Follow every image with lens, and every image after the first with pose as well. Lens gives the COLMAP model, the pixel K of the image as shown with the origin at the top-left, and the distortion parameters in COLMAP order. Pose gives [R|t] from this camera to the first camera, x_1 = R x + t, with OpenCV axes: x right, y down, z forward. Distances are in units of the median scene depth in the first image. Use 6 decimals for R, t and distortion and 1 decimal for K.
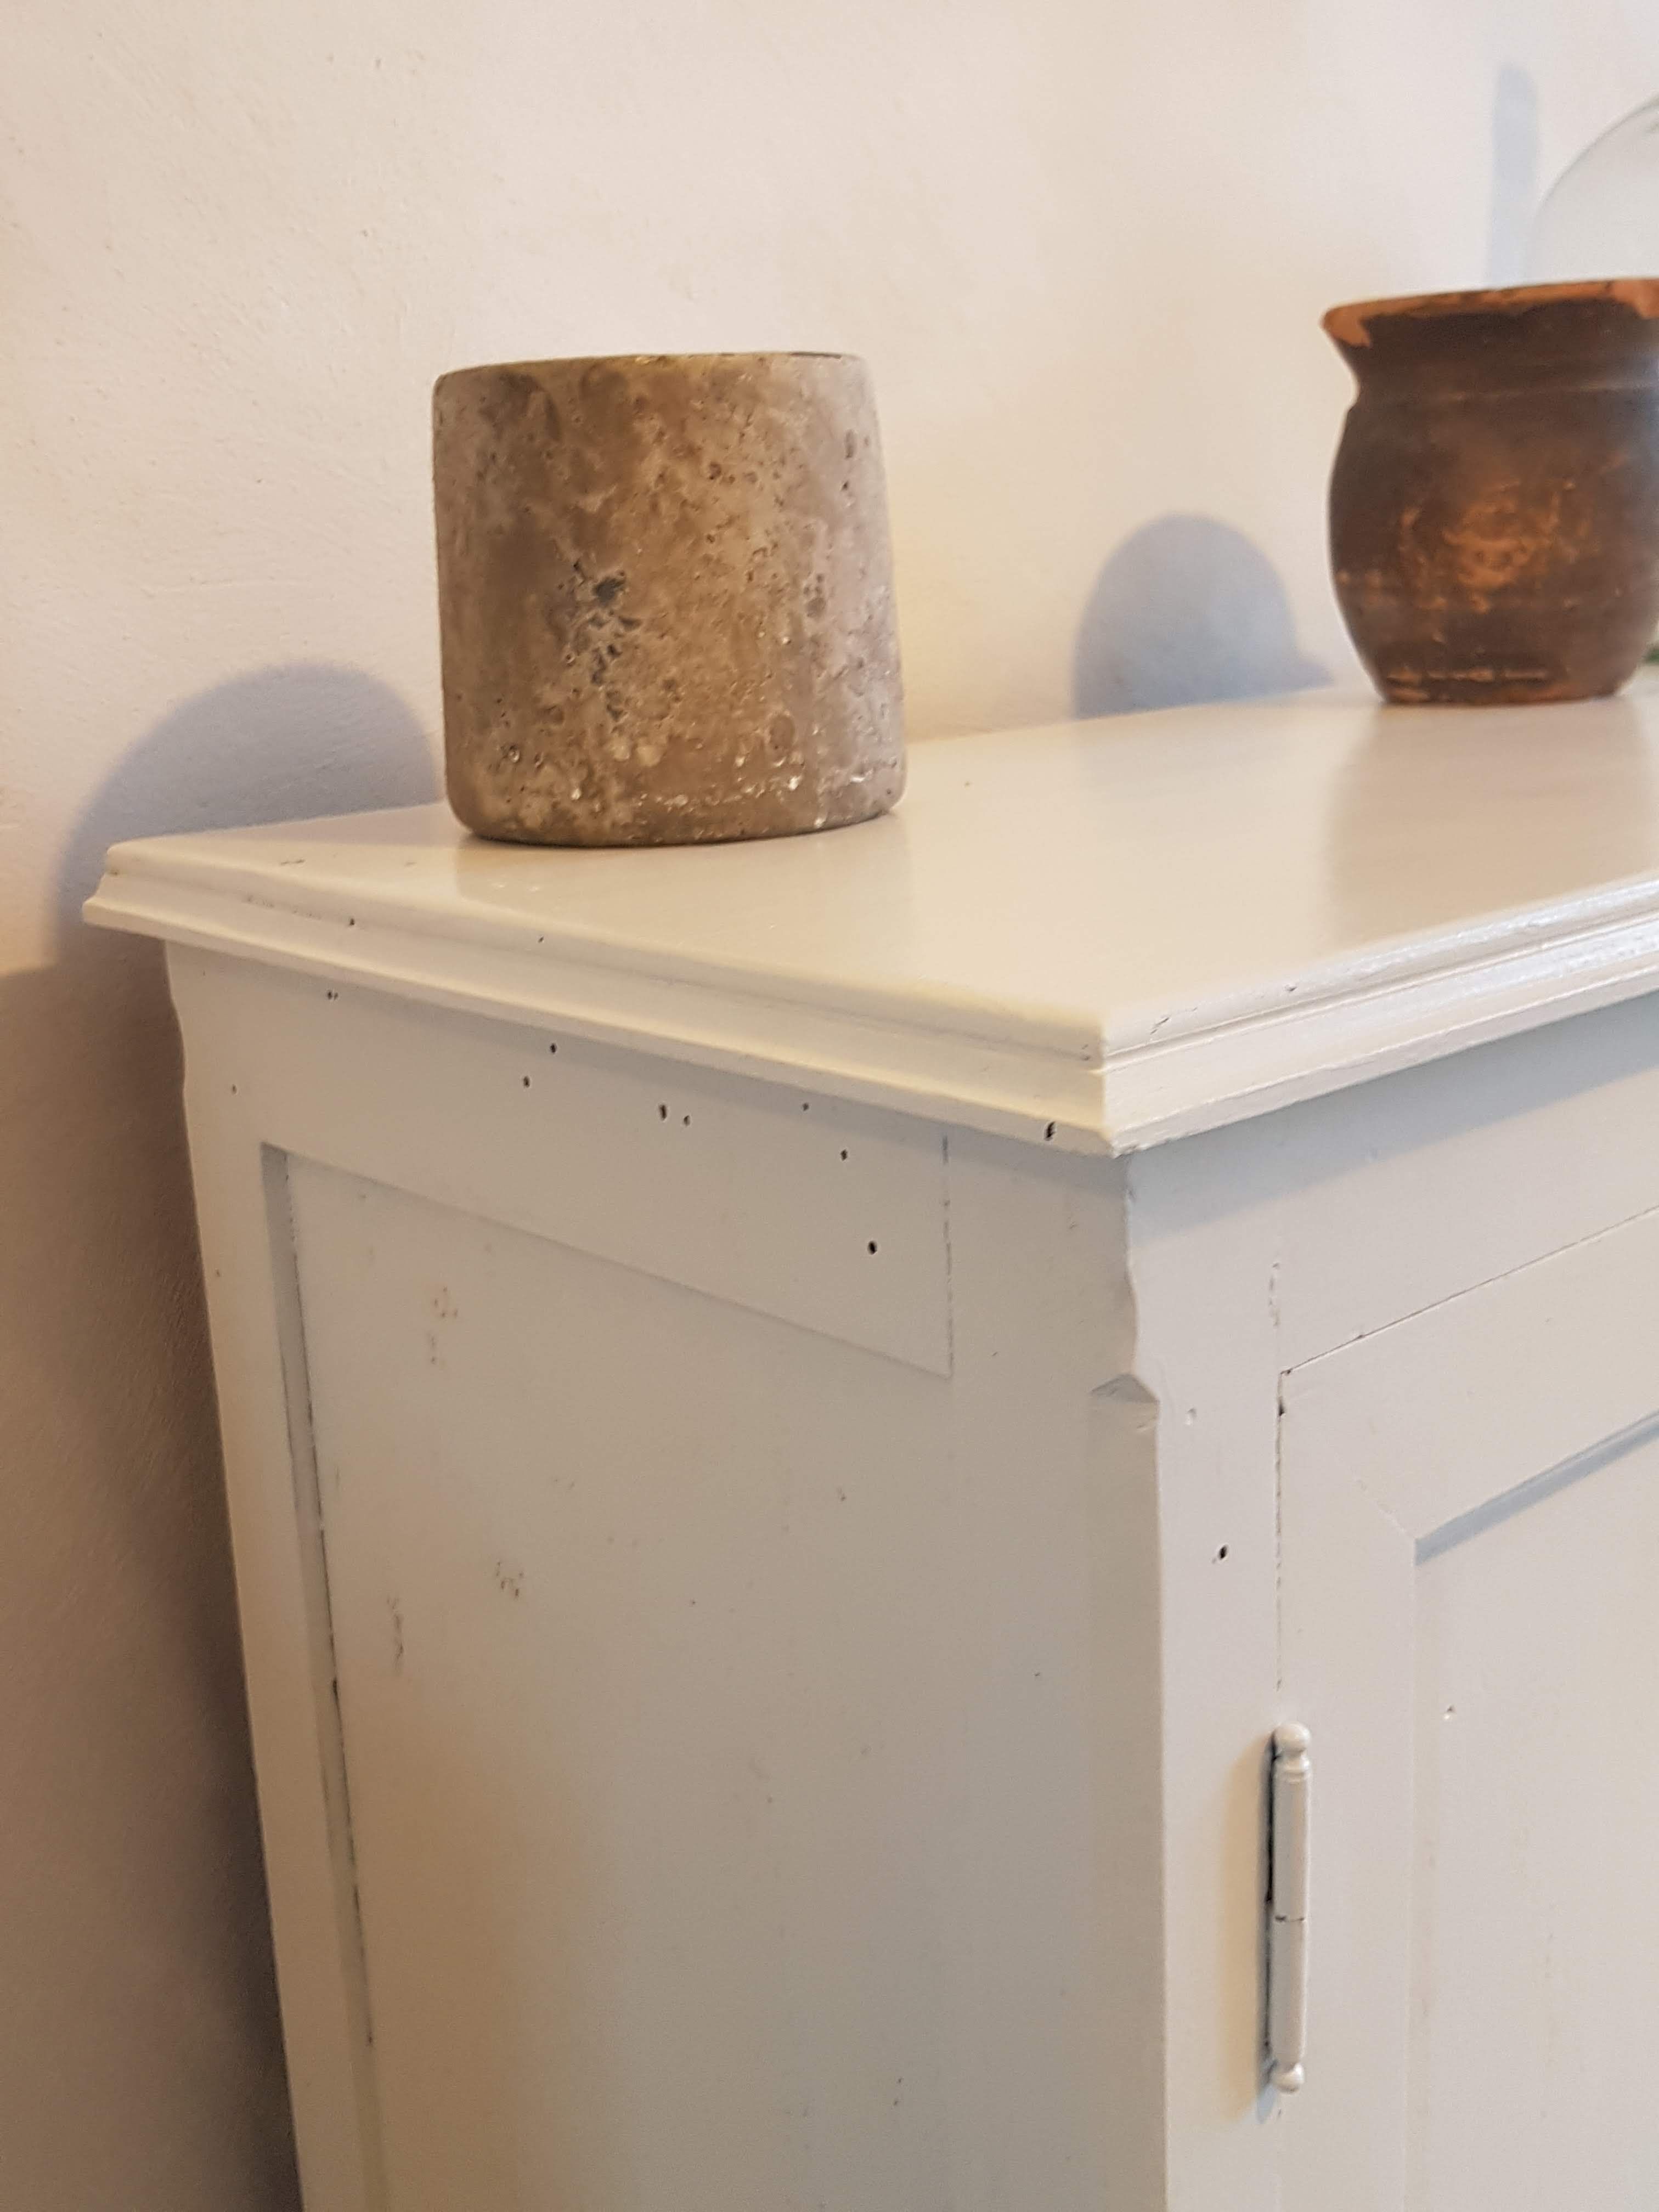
lens RADIAL K [[2287.7, 0, 836.0], [0, 2287.7, 1091.7], [0, 0, 1]] dist [0.125882, -0.268824]
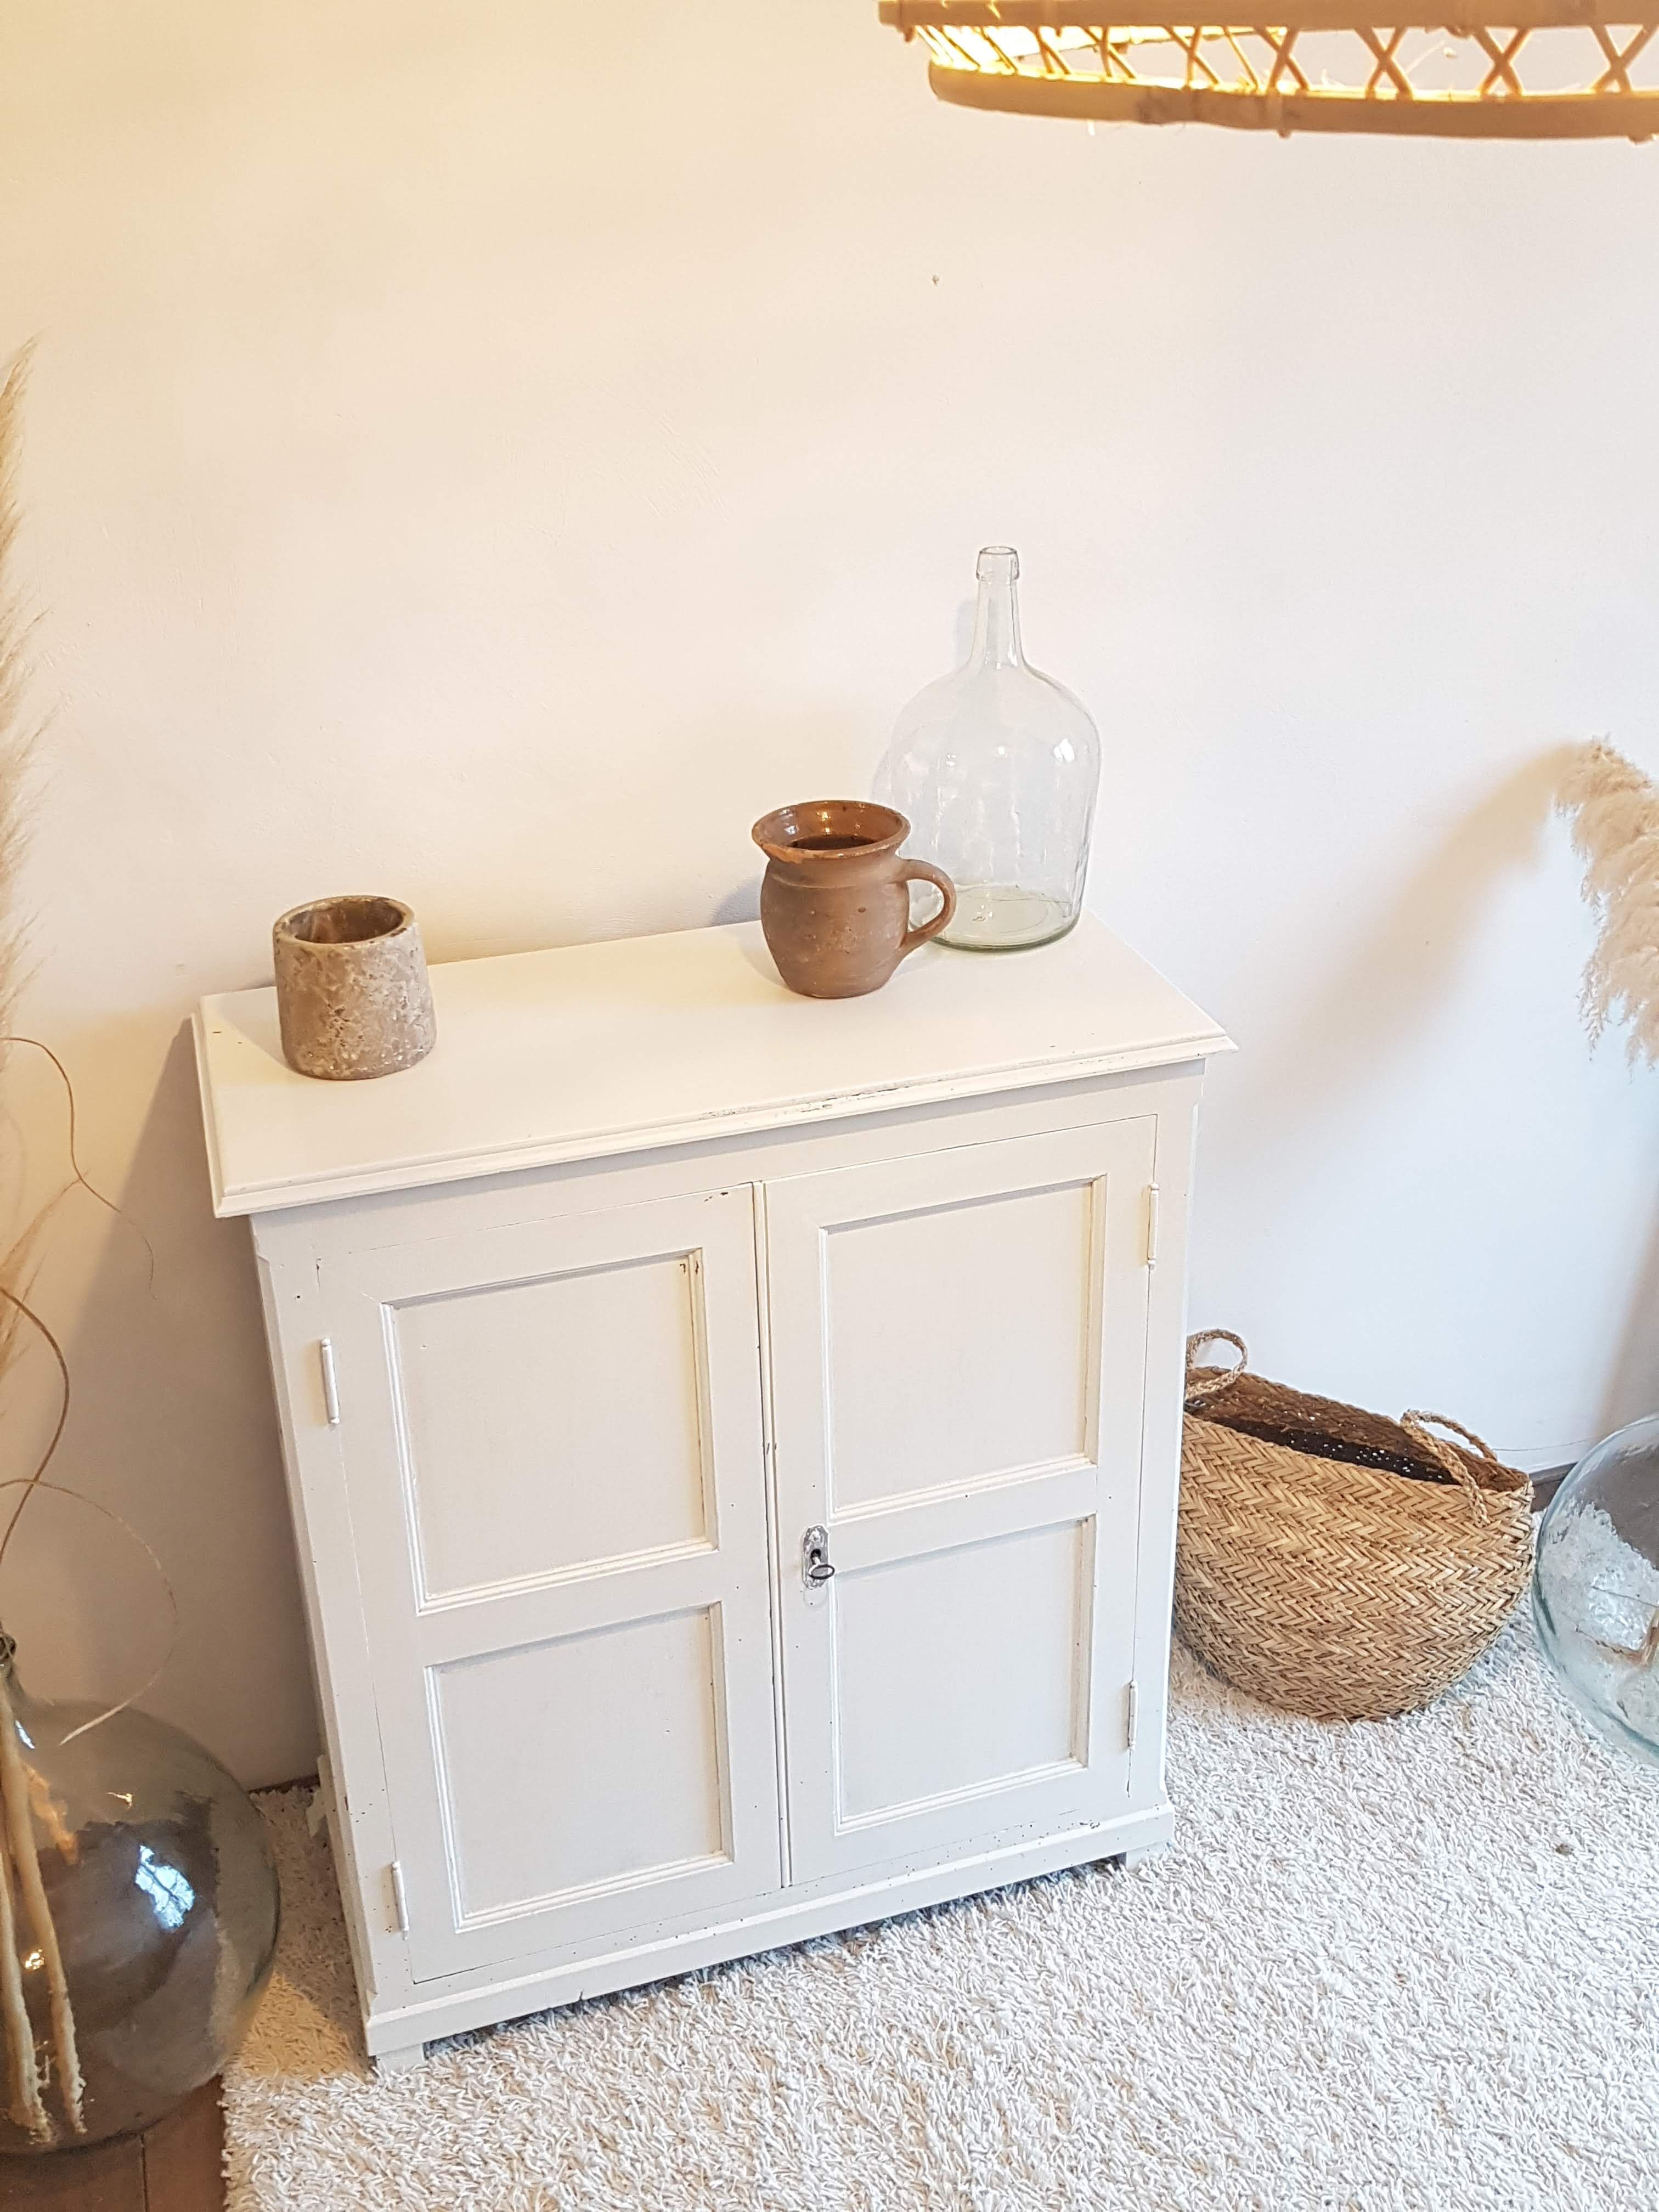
lens RADIAL K [[2307.0, 0, 885.1], [0, 2307.0, 1075.5], [0, 0, 1]] dist [0.108671, -0.244636]
pose [[0.980370, -0.060022, 0.187809, 0.037760], [0.020405, 0.978309, 0.206141, -0.790091], [-0.196108, -0.198262, 0.960330, -2.339108]]
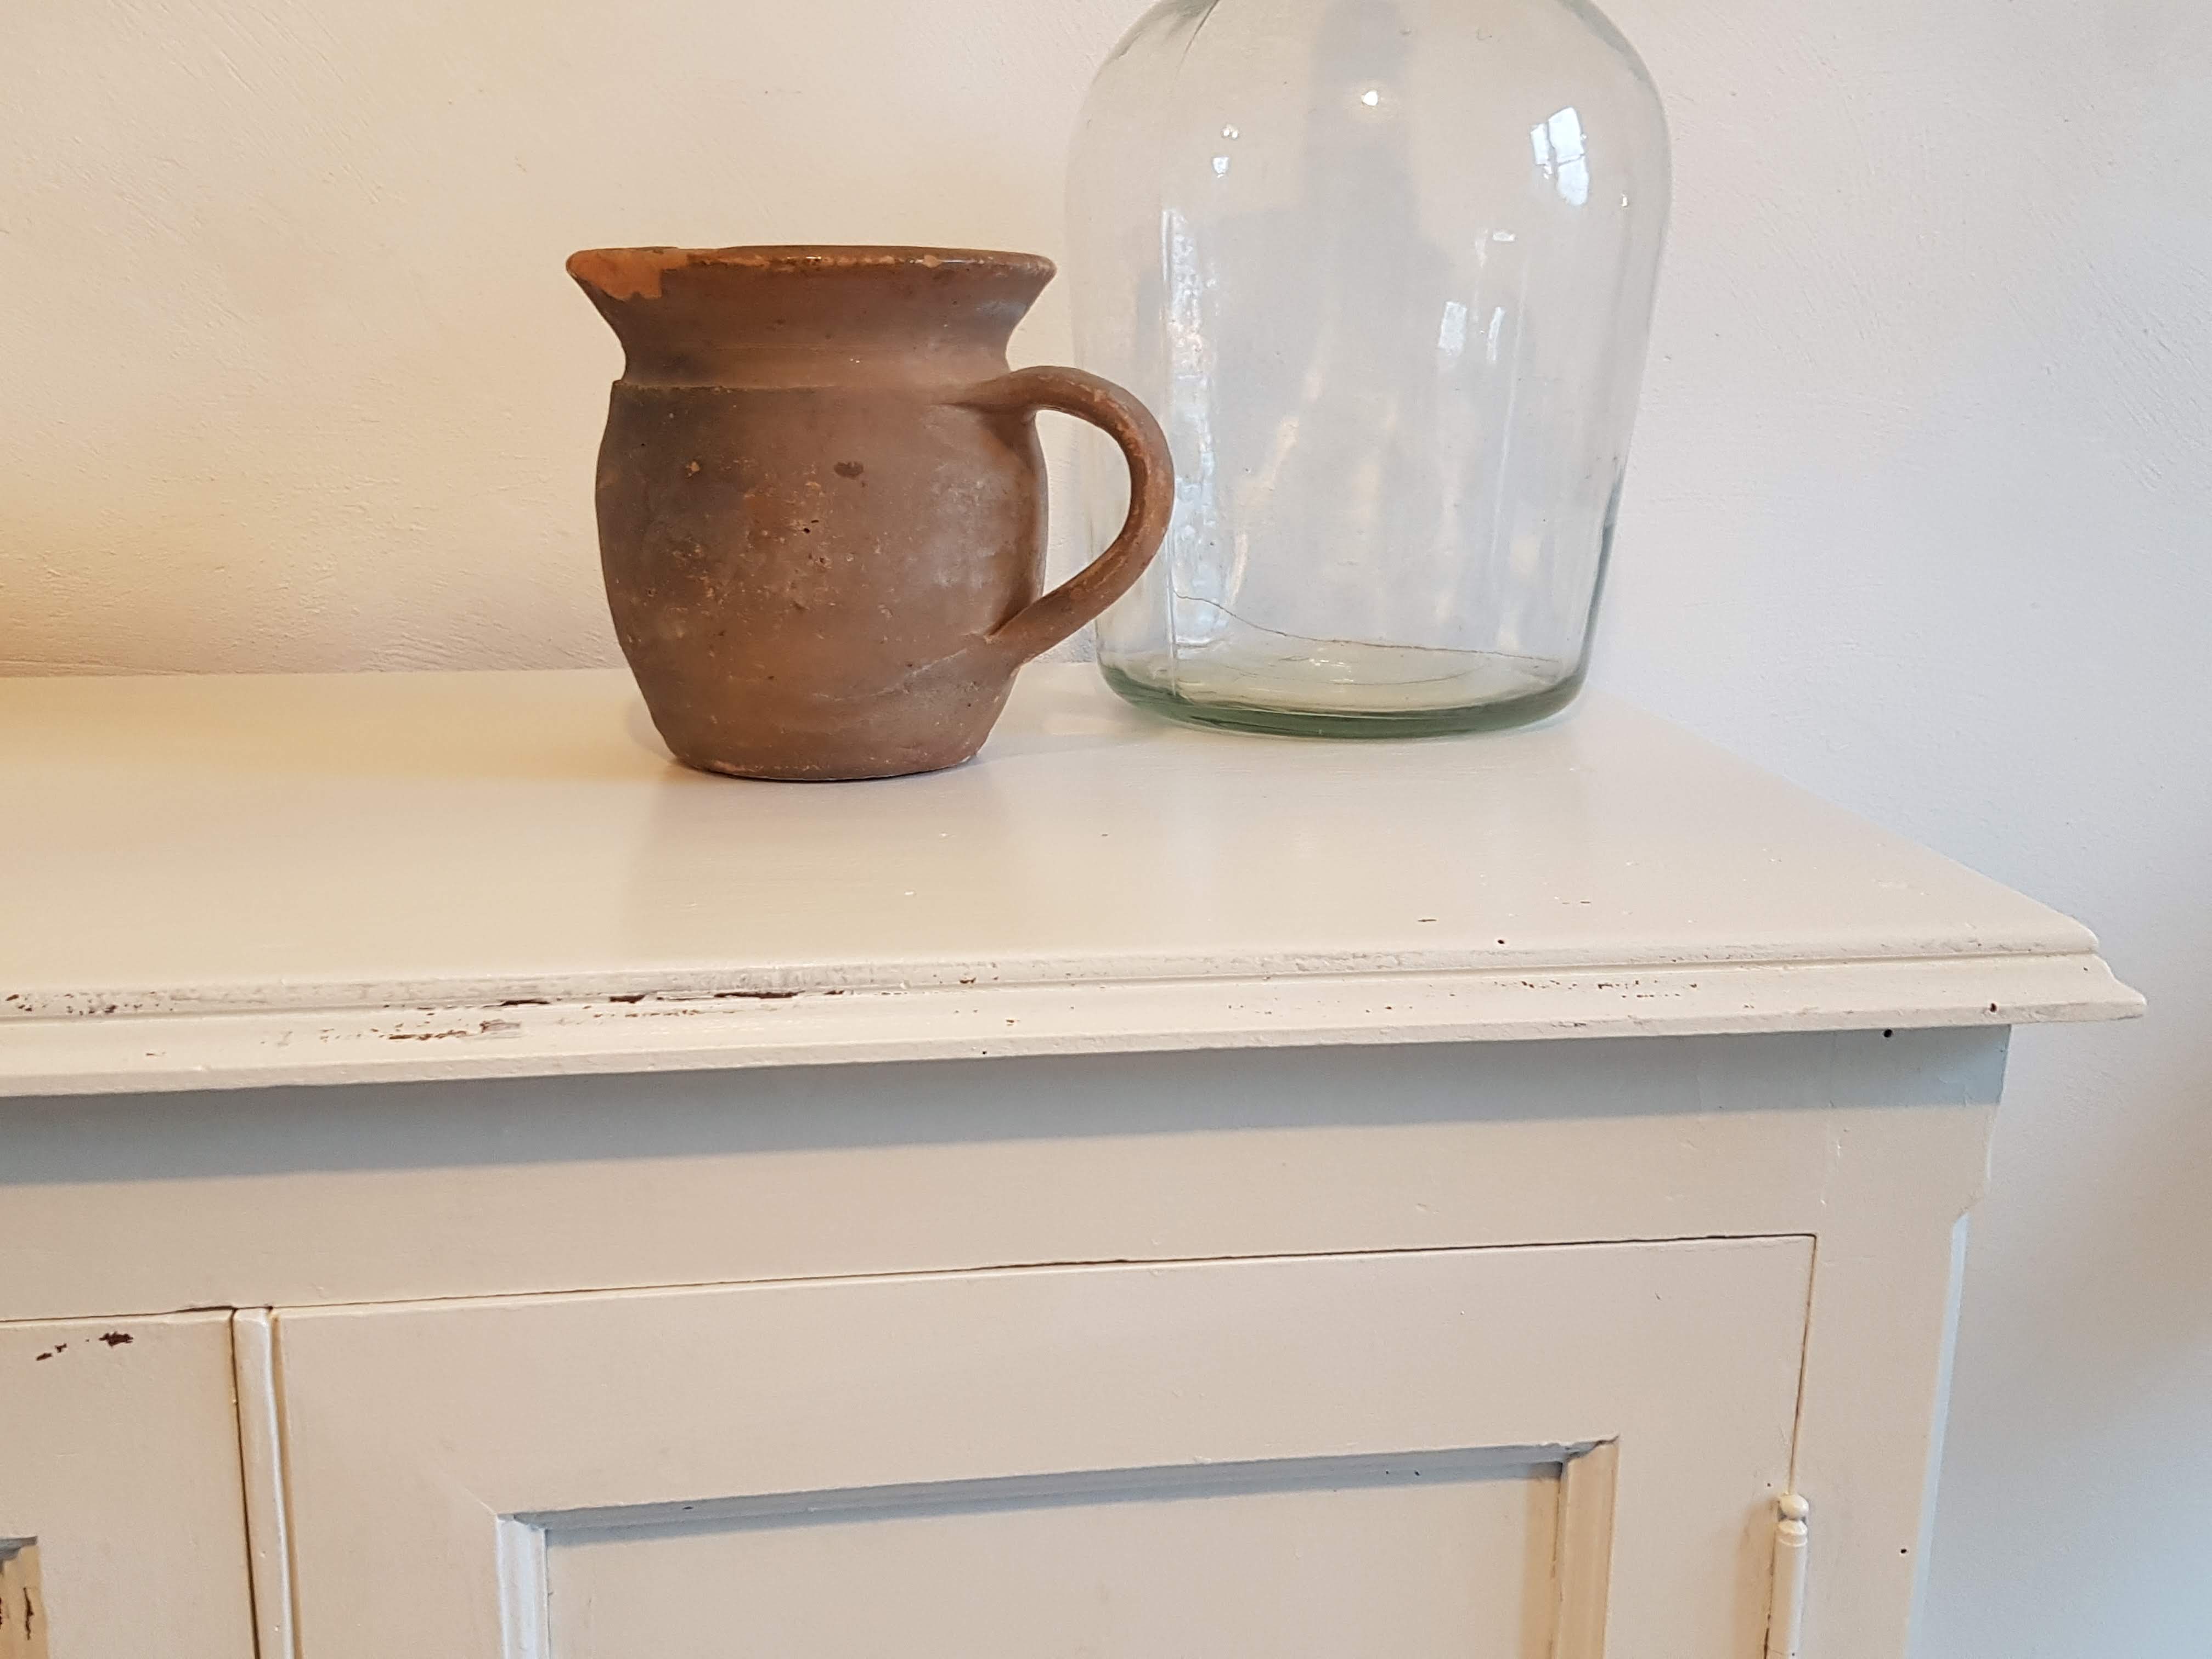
lens RADIAL K [[2287.7, 0, 1060.7], [0, 2287.7, 829.0], [0, 0, 1]] dist [0.125882, -0.268824]
pose [[0.998591, 0.049723, 0.018545, 0.759366], [-0.049579, 0.998737, -0.008151, -0.145543], [-0.018927, 0.007220, 0.999795, -0.020078]]
